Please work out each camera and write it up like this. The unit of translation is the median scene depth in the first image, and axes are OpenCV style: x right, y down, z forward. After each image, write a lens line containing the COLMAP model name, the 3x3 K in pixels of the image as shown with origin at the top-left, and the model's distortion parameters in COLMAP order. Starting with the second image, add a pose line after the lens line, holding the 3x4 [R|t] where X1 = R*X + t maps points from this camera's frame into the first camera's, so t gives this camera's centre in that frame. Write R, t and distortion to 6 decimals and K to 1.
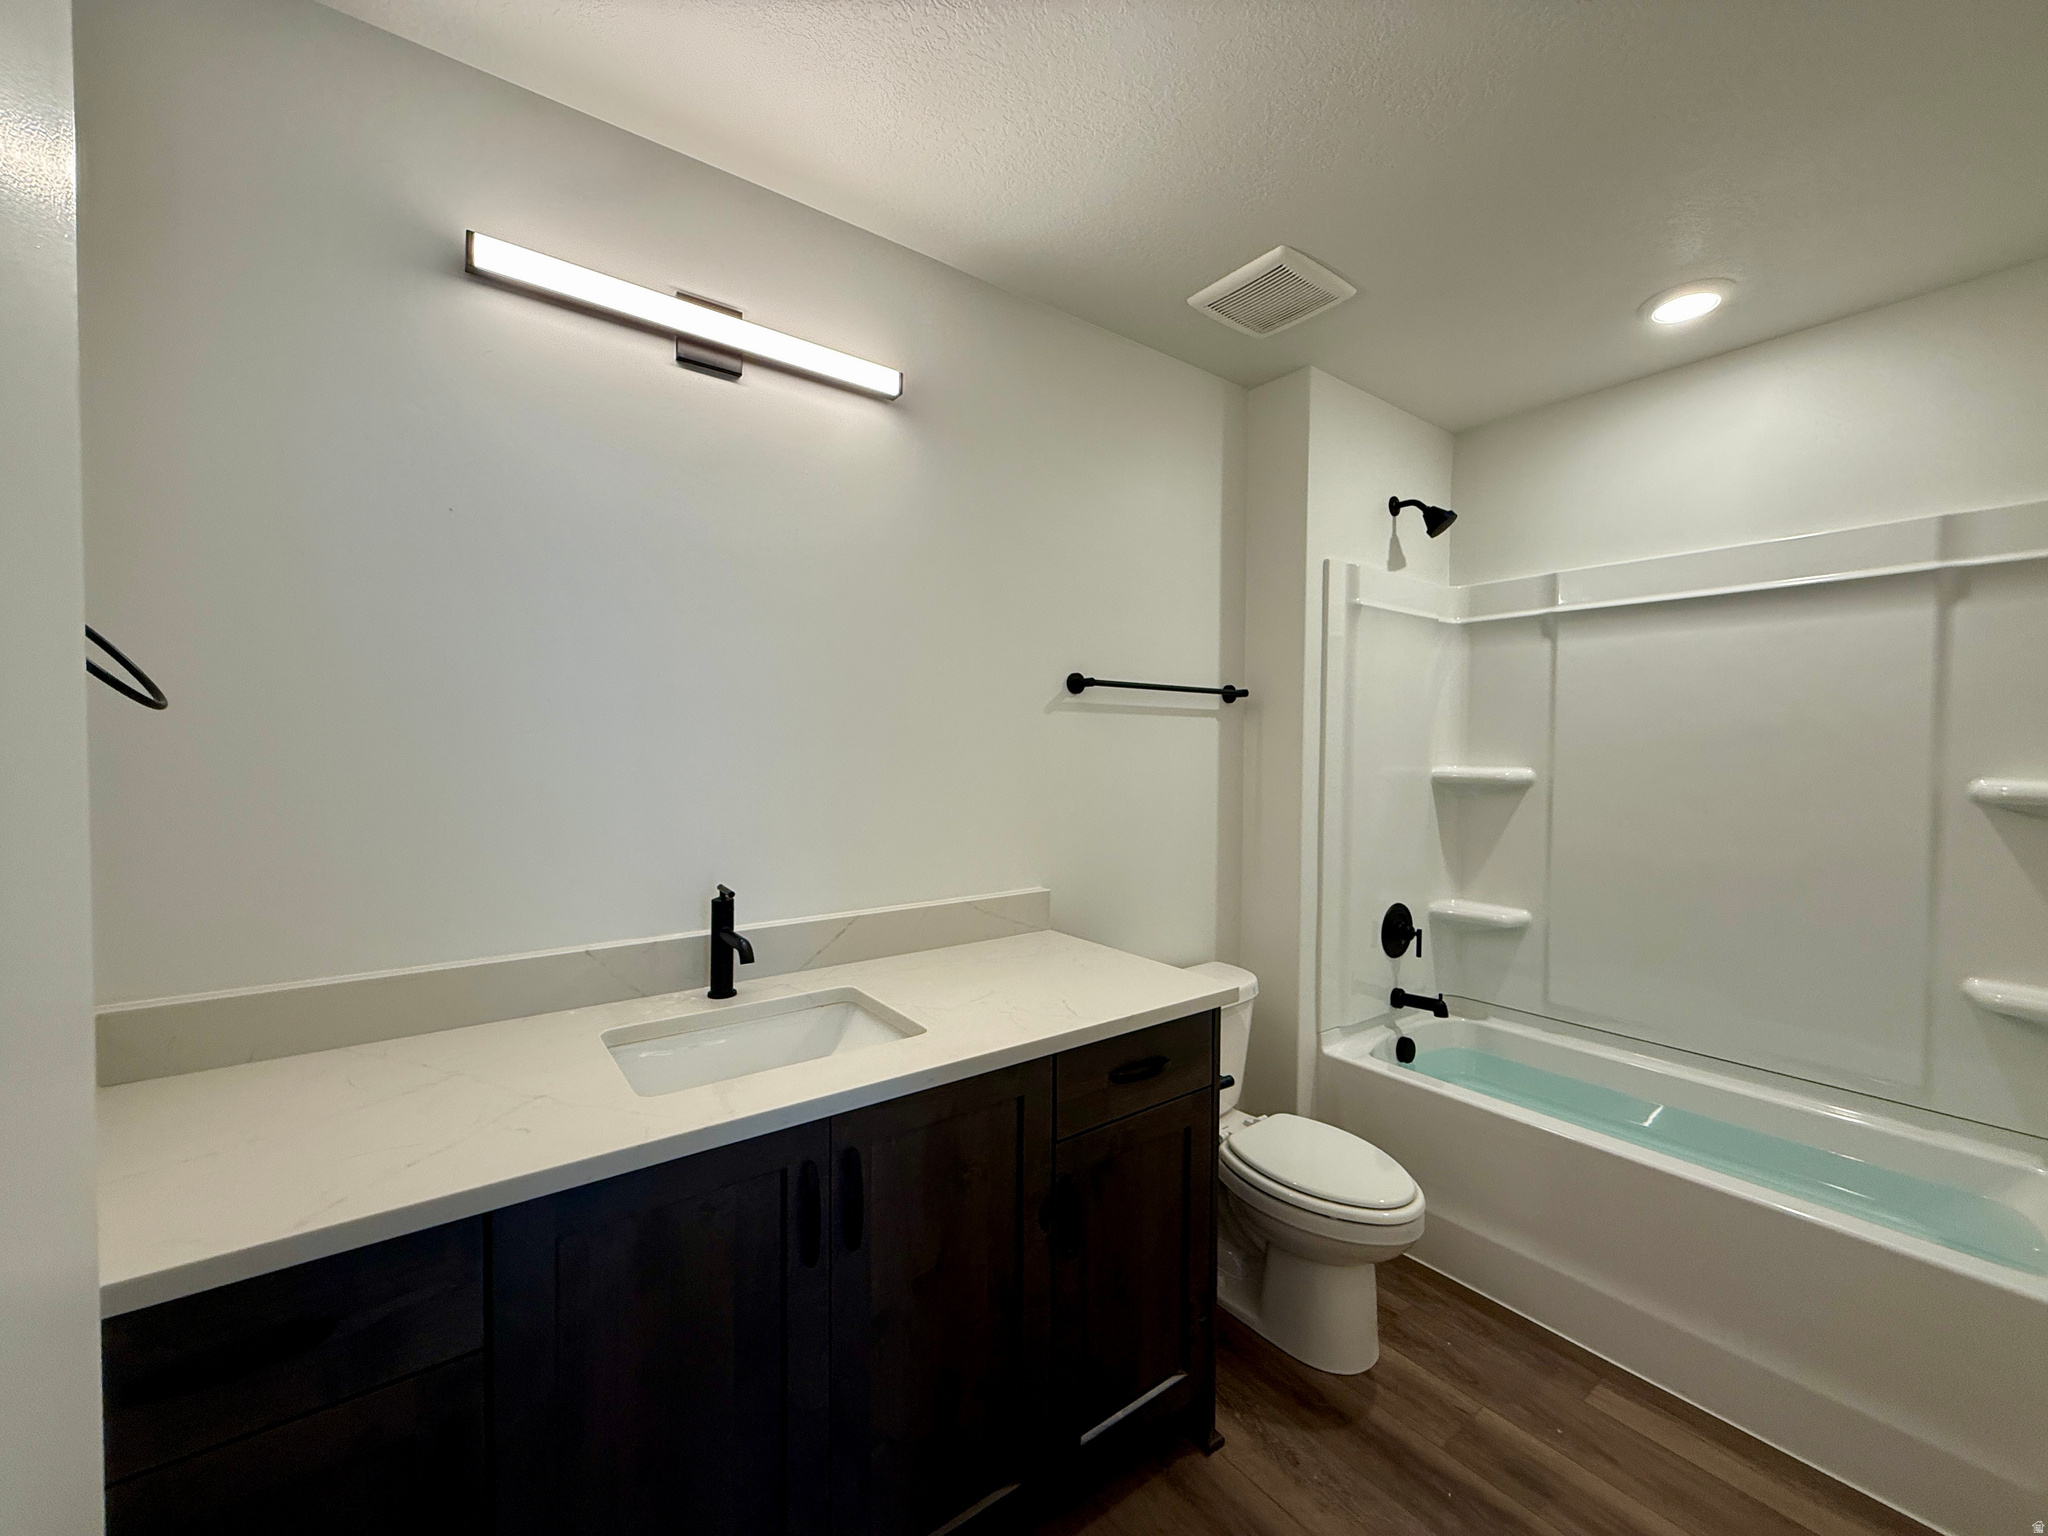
lens RADIAL K [[811.8, 0, 1024.0], [0, 811.8, 768.0], [0, 0, 1]] dist [0.000998, -0.000127]
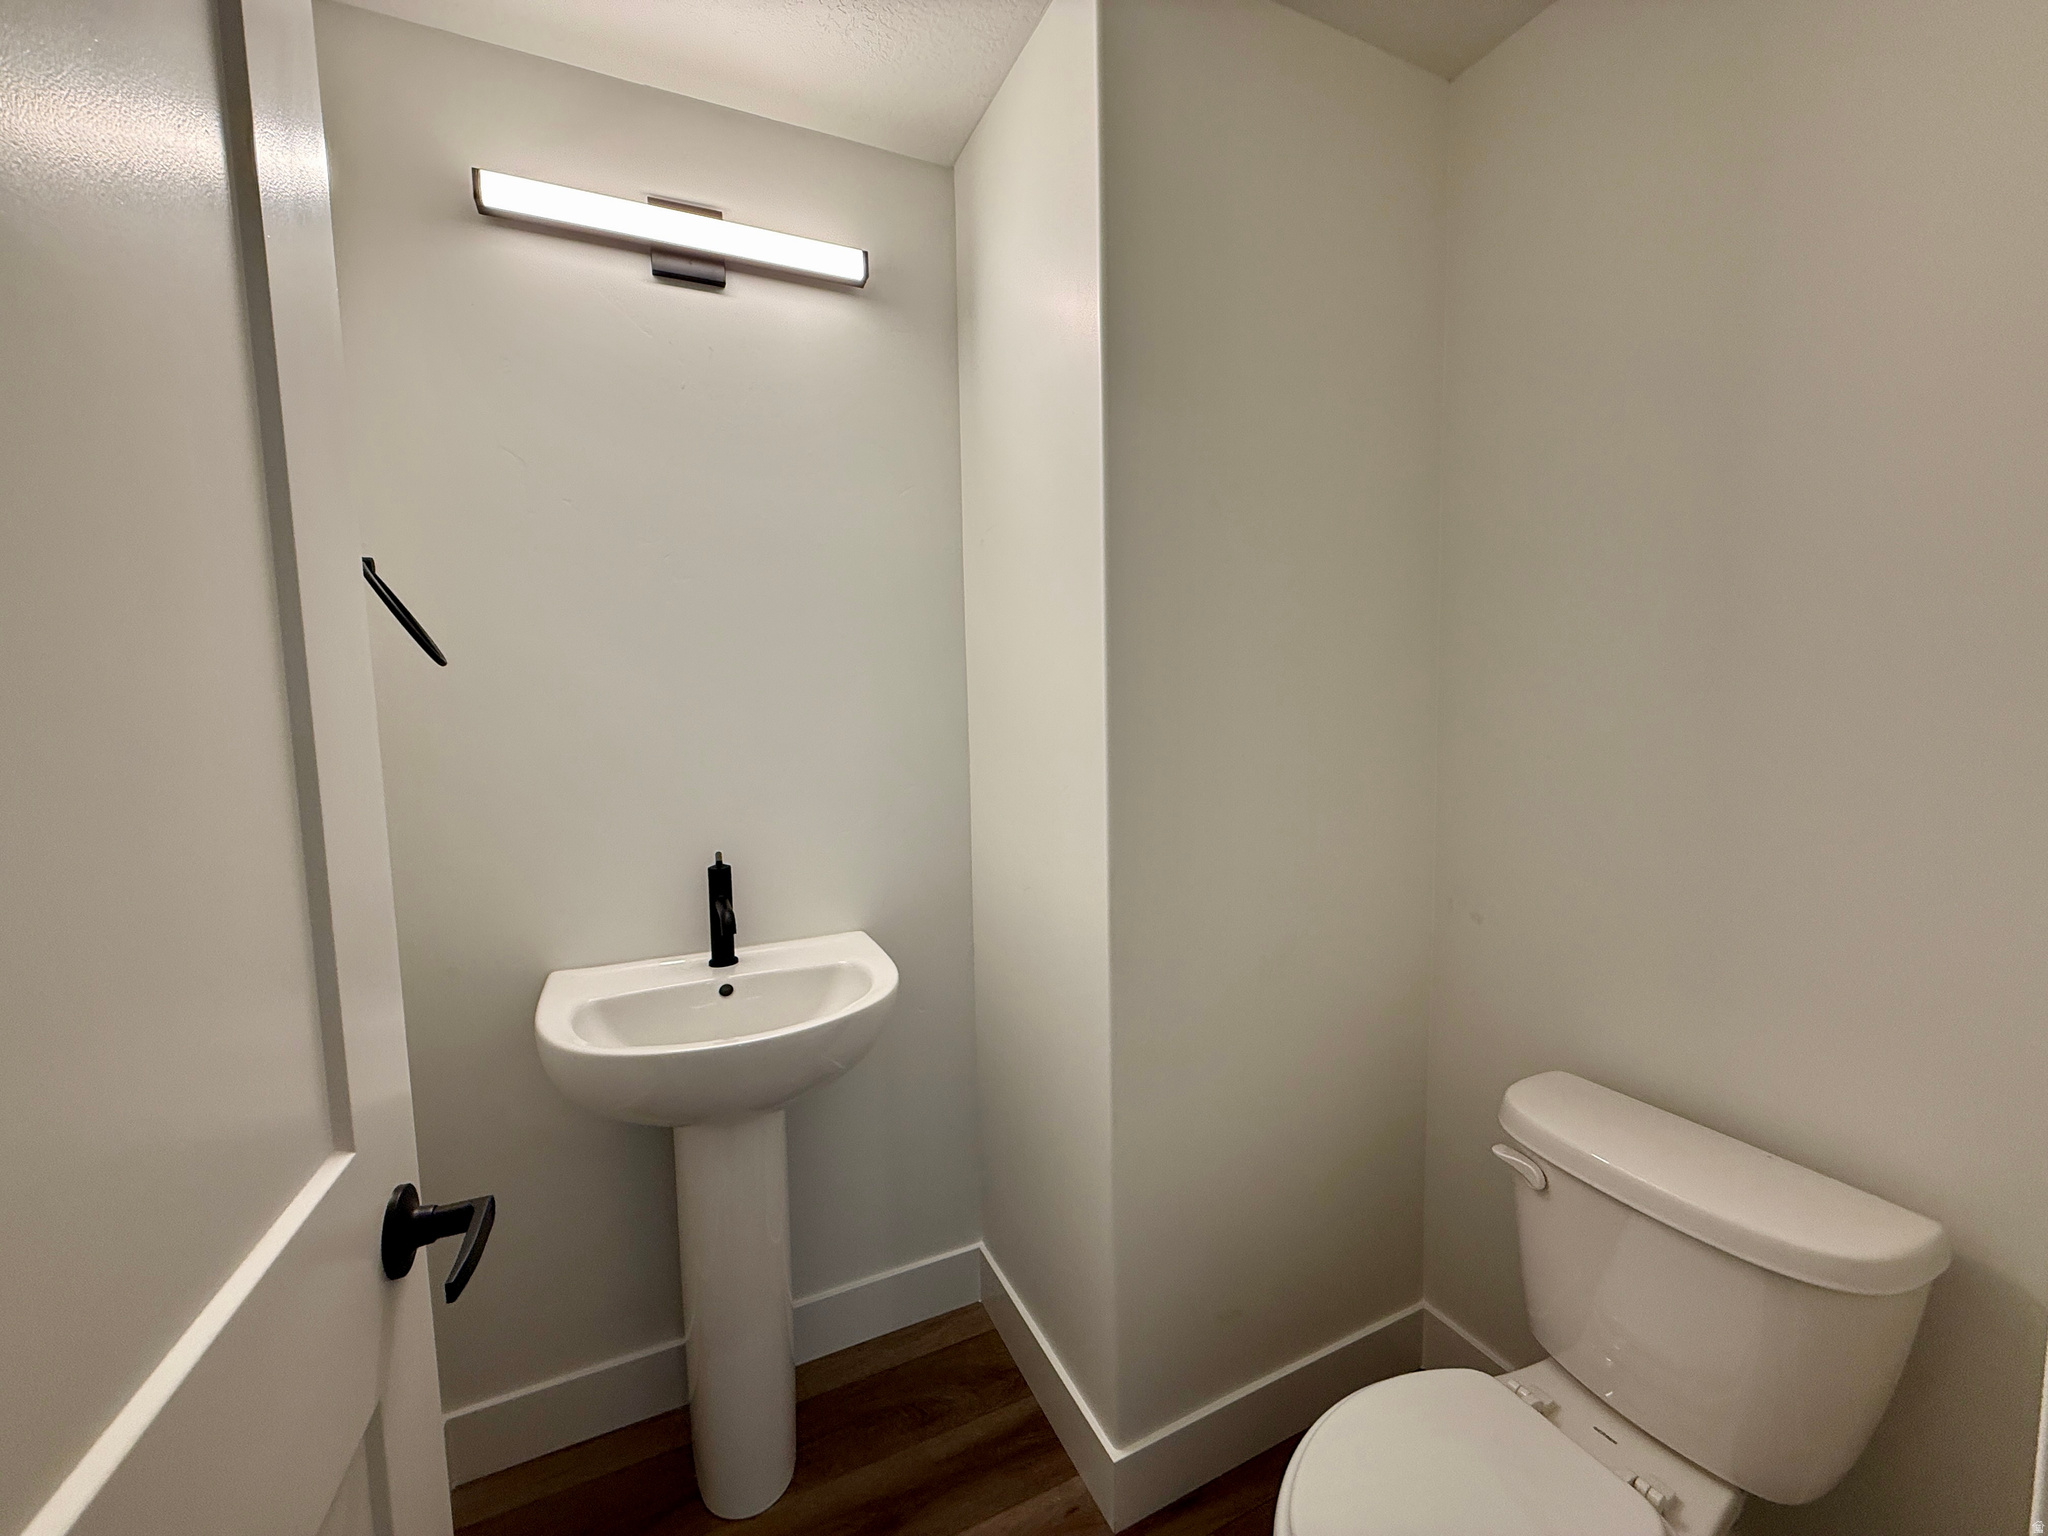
lens RADIAL K [[822.3, 0, 1024.0], [0, 822.3, 768.0], [0, 0, 1]] dist [0.000473, -0.000009]
pose [[0.978126, -0.011235, -0.207707, 0.164691], [0.027308, 0.996834, 0.074677, -0.009075], [0.206211, -0.078716, 0.975336, 0.141752]]
